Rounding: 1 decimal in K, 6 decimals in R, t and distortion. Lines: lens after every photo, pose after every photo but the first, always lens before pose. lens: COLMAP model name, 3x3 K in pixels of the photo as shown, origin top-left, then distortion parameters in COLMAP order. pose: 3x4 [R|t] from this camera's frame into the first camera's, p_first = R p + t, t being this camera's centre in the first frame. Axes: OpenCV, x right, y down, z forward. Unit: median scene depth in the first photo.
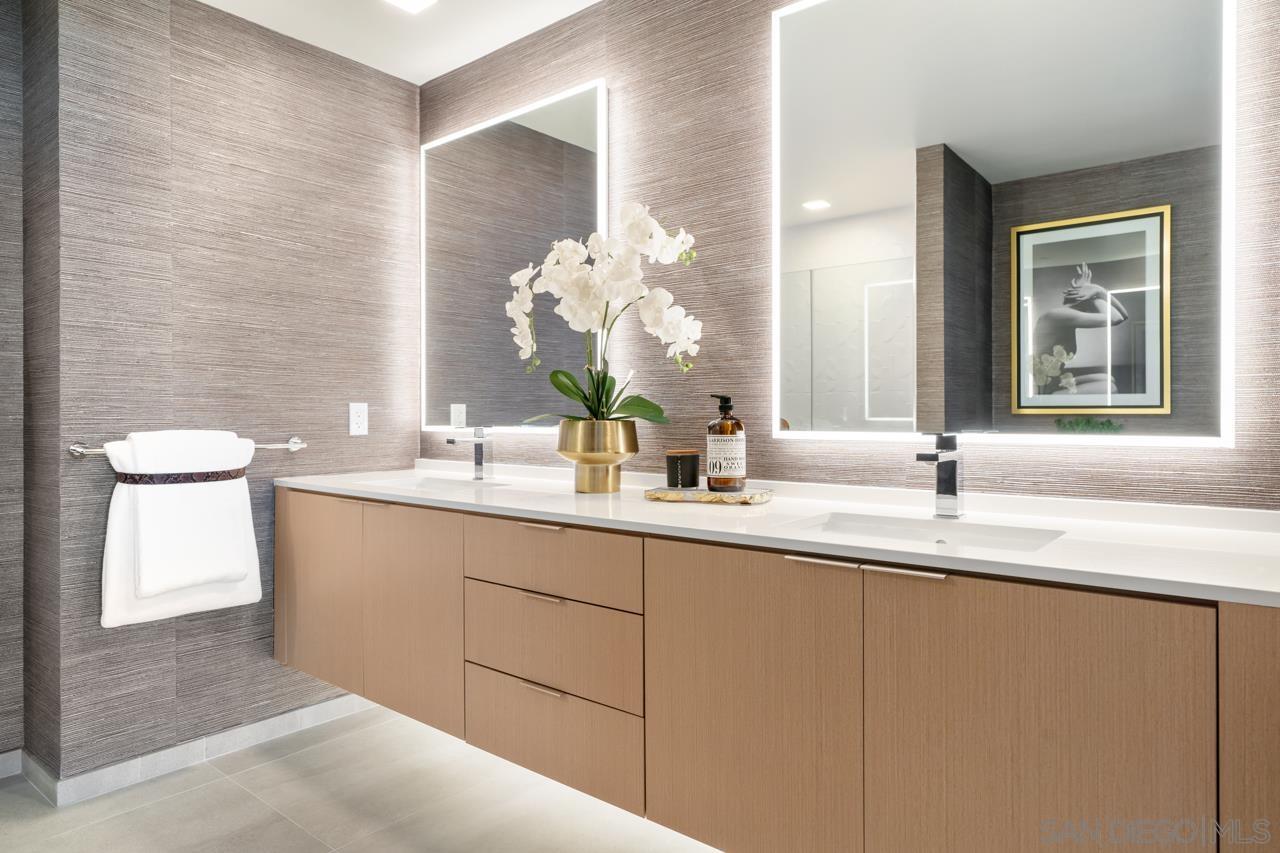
lens RADIAL K [[800.7, 0, 648.4], [0, 800.7, 419.3], [0, 0, 1]] dist [0.001807, 0.004128]
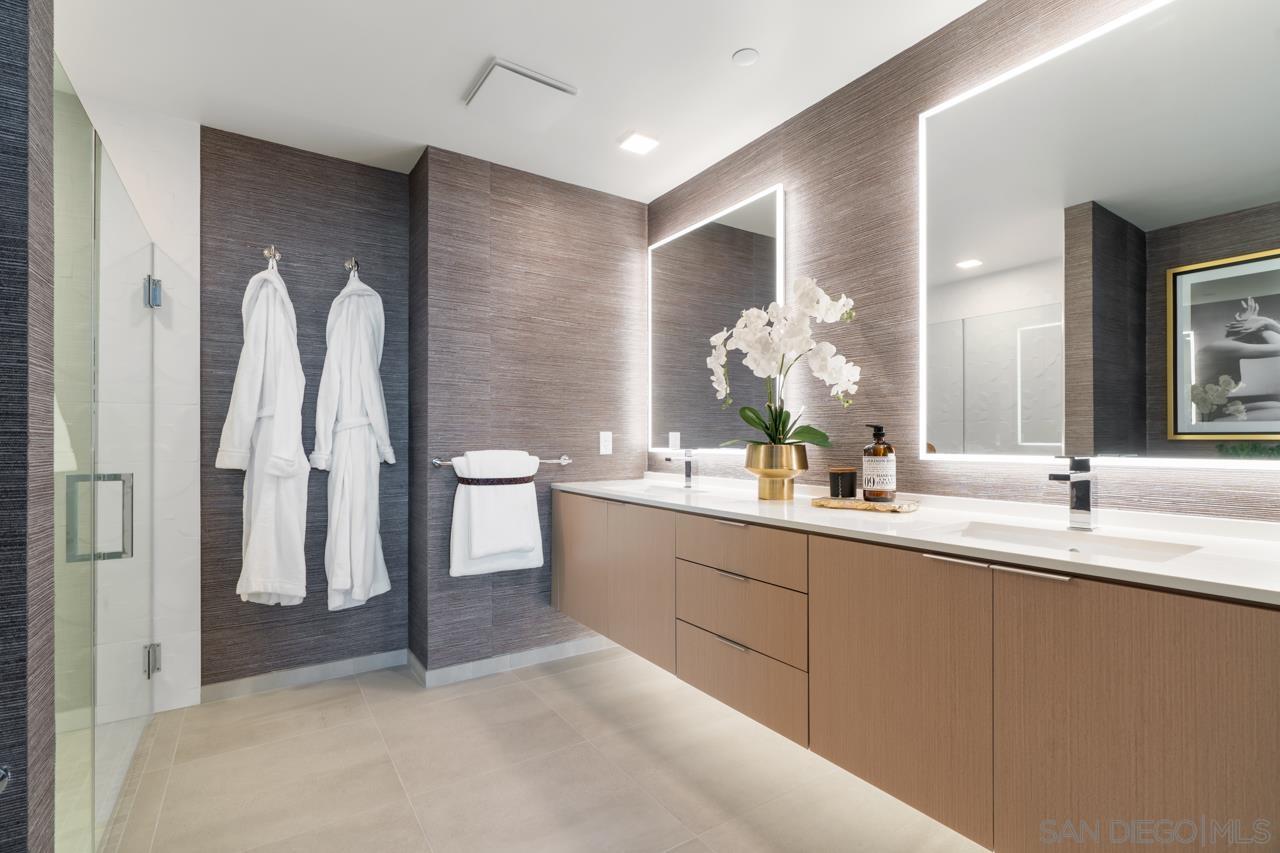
lens RADIAL K [[612.2, 0, 635.7], [0, 612.2, 441.2], [0, 0, 1]] dist [-0.001953, 0.004705]
pose [[0.954121, 0.001609, -0.299418, 0.017675], [-0.002478, 0.999994, -0.002524, -0.000982], [0.299412, 0.003150, 0.954119, -0.026380]]
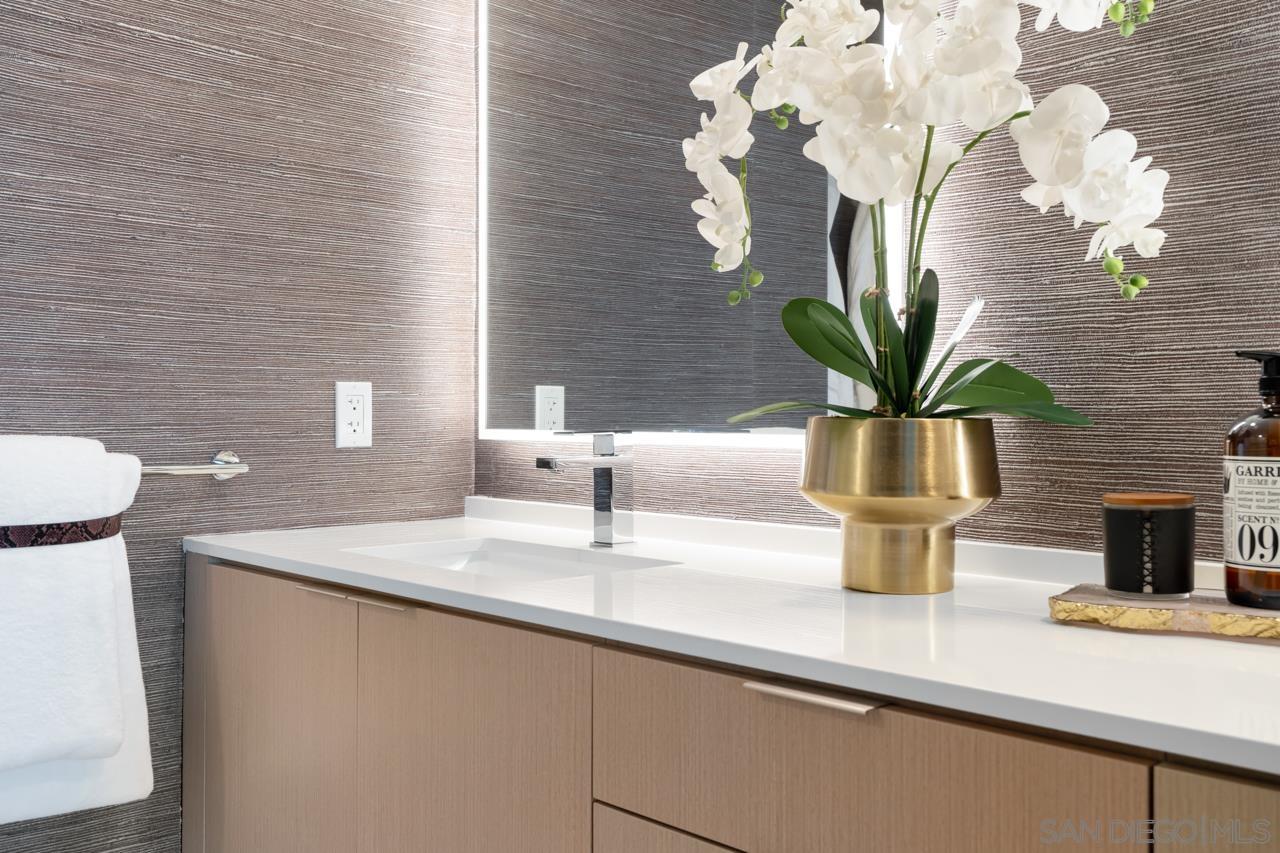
lens RADIAL K [[1268.3, 0, 639.8], [0, 1268.3, 430.5], [0, 0, 1]] dist [0.009896, 0.009297]
pose [[0.990815, 0.005713, -0.135106, -0.106276], [-0.004723, 0.999960, 0.007644, 0.003462], [0.135144, -0.006936, 0.990802, 0.322112]]
